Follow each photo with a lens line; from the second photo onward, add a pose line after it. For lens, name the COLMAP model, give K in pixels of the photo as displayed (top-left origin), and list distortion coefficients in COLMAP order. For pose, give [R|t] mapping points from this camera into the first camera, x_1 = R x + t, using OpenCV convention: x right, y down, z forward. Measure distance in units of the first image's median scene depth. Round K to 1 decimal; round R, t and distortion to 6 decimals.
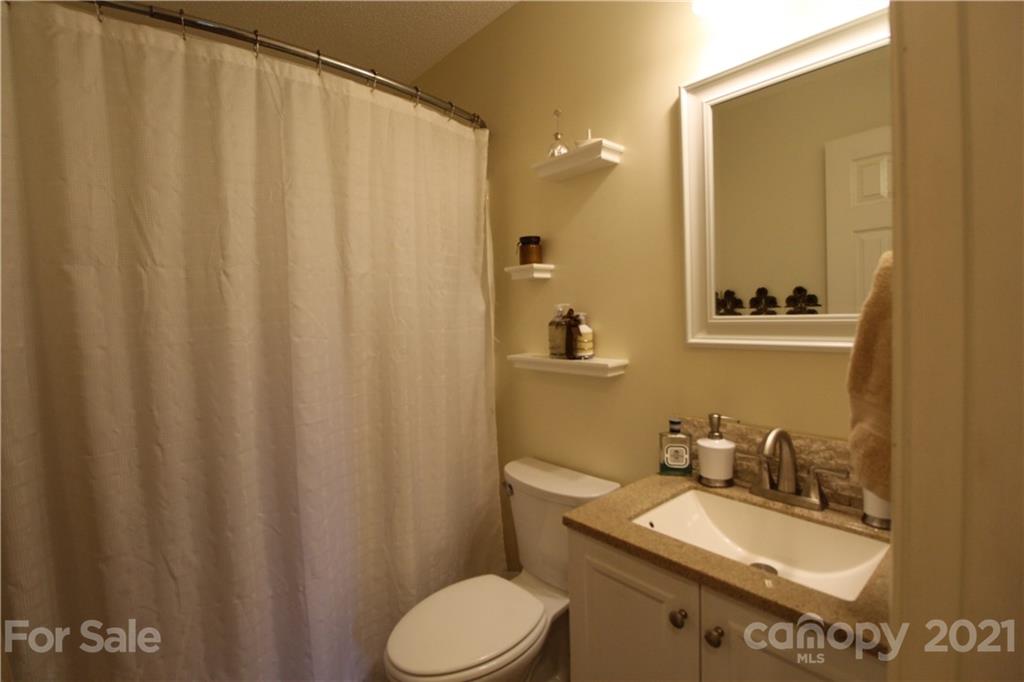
lens RADIAL K [[470.6, 0, 515.3], [0, 470.6, 337.3], [0, 0, 1]] dist [-0.007751, -0.009918]
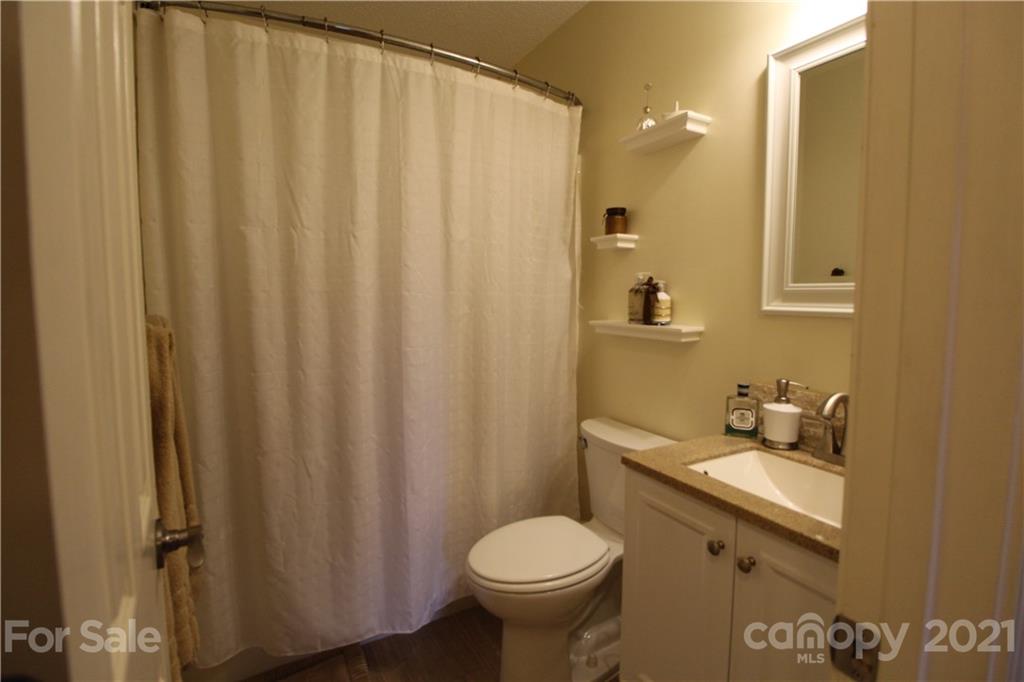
lens RADIAL K [[470.6, 0, 518.4], [0, 470.6, 339.4], [0, 0, 1]] dist [-0.007751, -0.009918]
pose [[0.977459, 0.052385, -0.204524, 0.062591], [-0.043593, 0.997931, 0.047264, 0.051465], [0.206577, -0.037283, 0.977720, -0.113147]]
